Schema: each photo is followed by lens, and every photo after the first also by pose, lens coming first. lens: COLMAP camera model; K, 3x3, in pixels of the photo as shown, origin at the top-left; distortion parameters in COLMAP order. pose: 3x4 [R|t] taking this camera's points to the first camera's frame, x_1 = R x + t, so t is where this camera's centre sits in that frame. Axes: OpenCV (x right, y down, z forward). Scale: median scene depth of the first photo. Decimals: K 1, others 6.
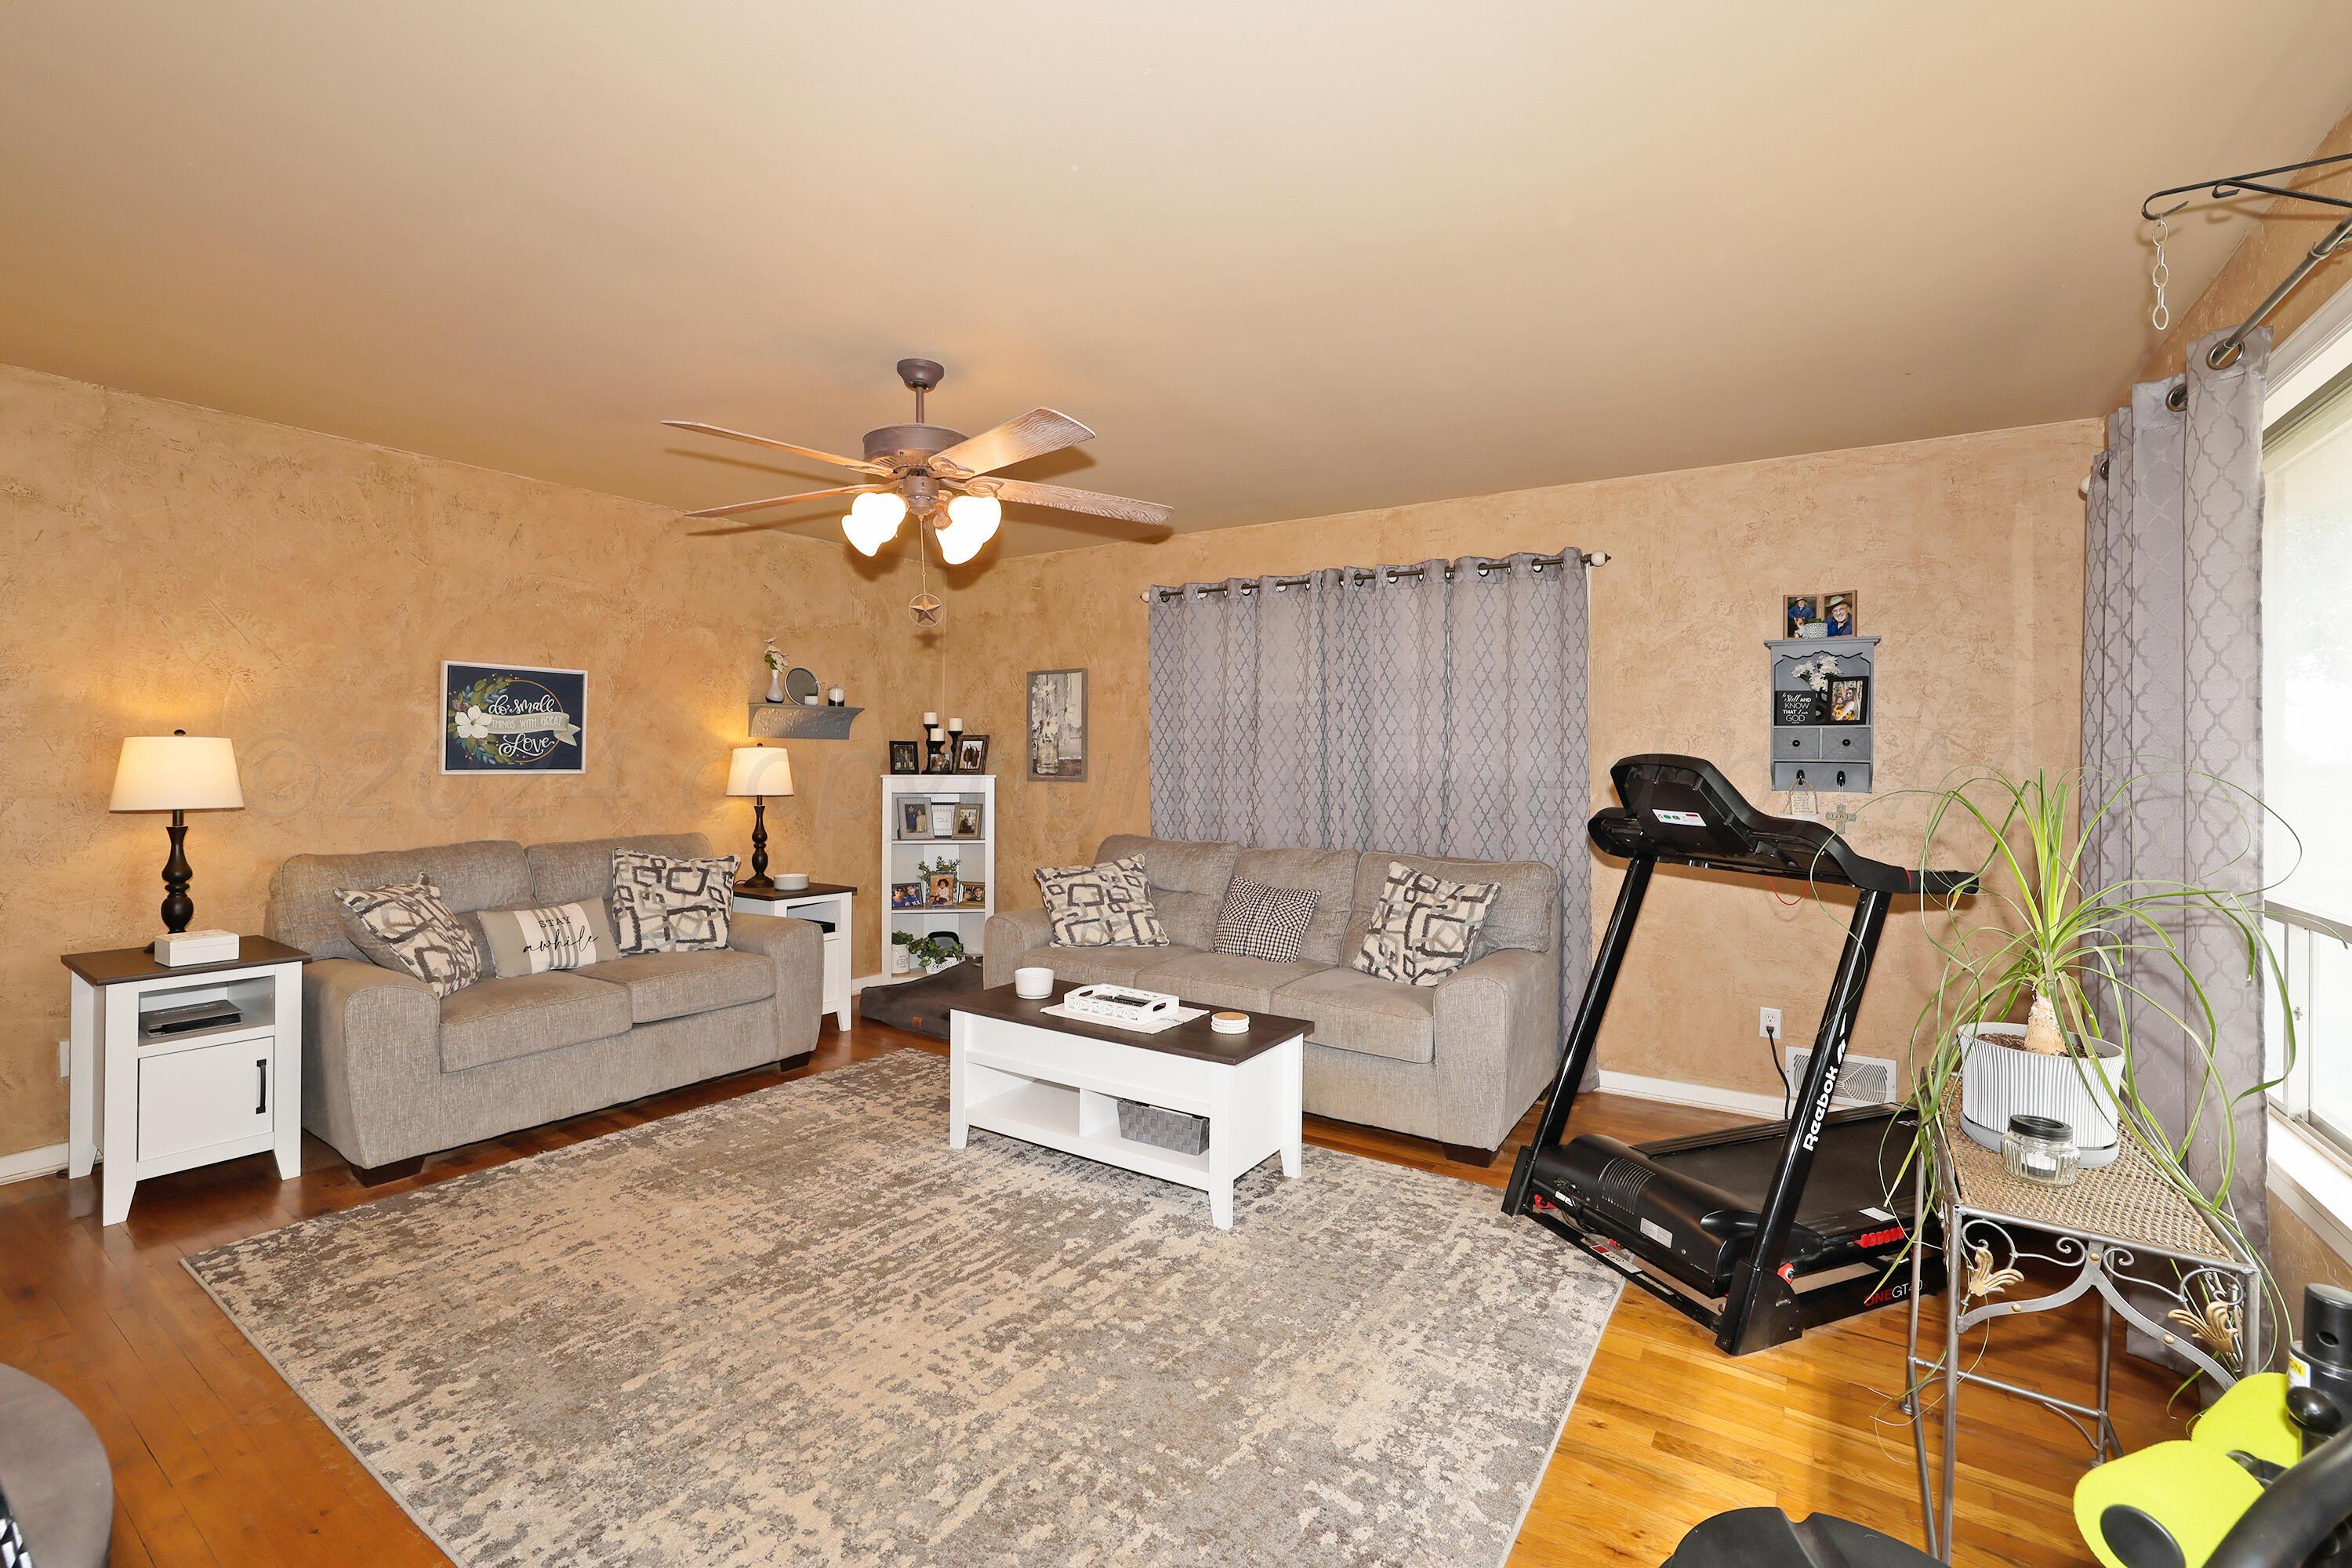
lens RADIAL K [[1045.6, 0, 1192.3], [0, 1045.6, 740.6], [0, 0, 1]] dist [-0.019806, 0.002560]
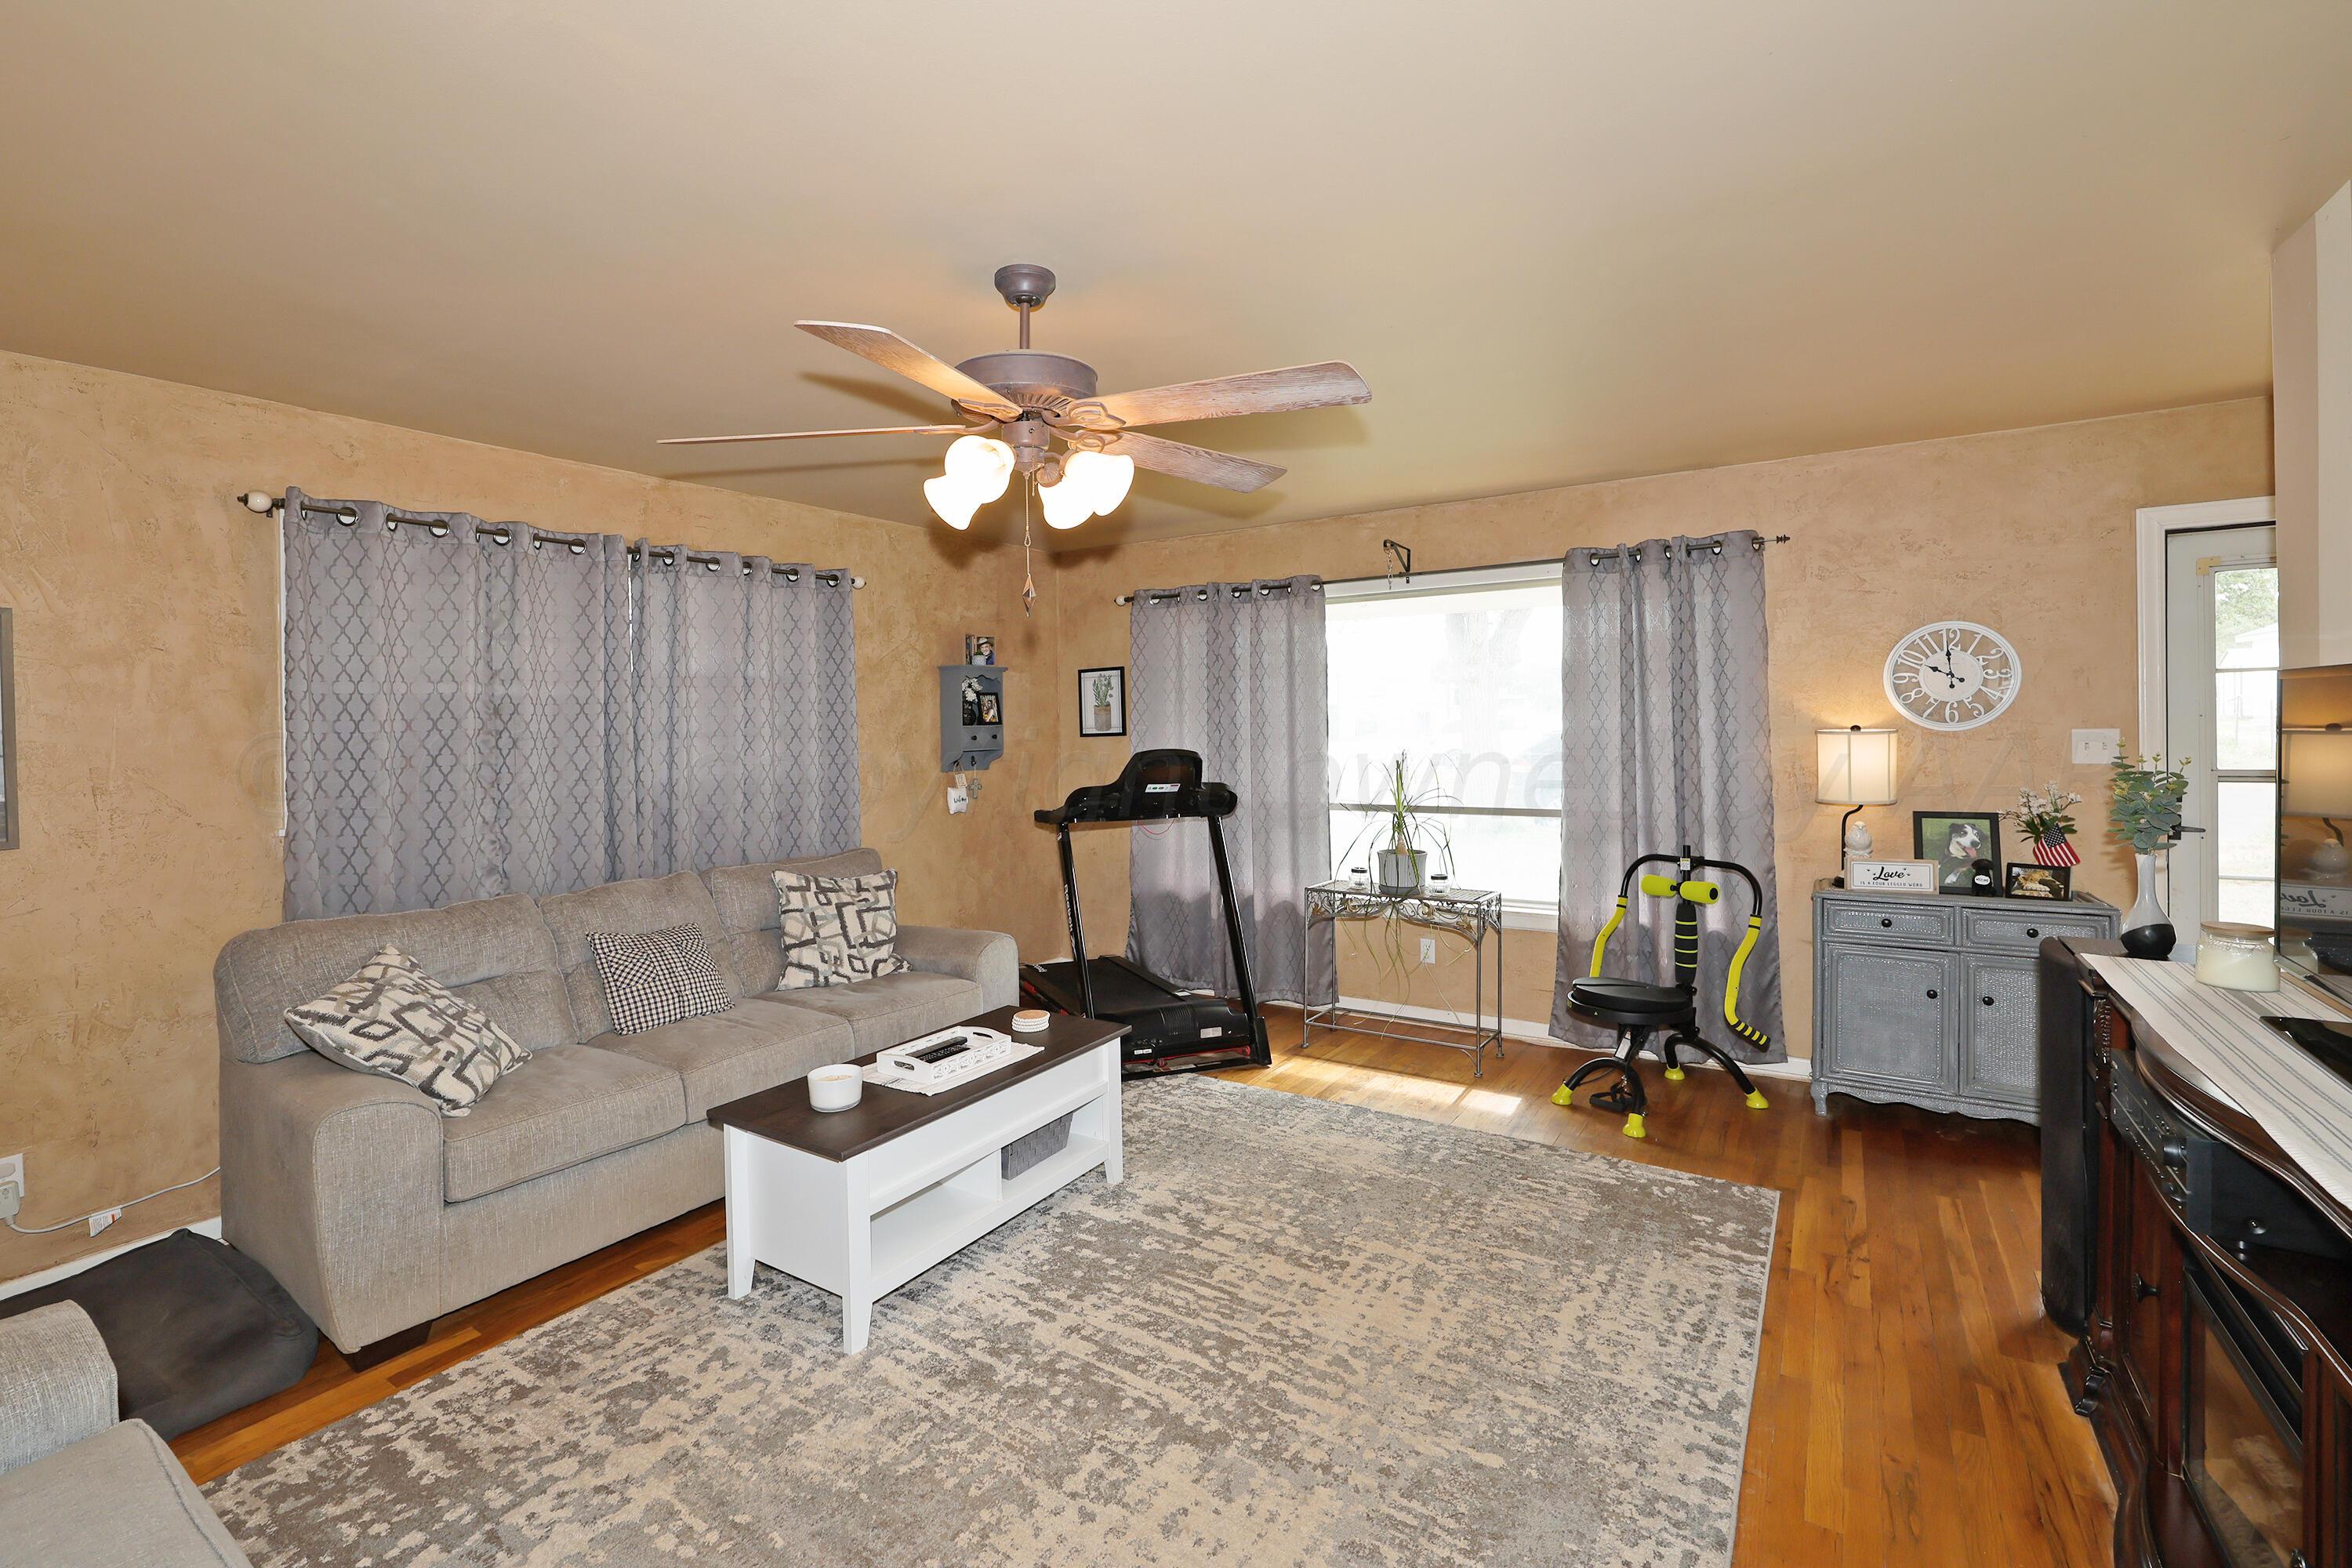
lens RADIAL K [[1045.6, 0, 1132.7], [0, 1045.6, 738.4], [0, 0, 1]] dist [-0.019806, 0.002560]
pose [[-0.005841, -0.018149, 0.999818, -1.111240], [-0.005704, 0.999820, 0.018115, -0.033096], [-0.999967, -0.005598, -0.005944, 1.012762]]
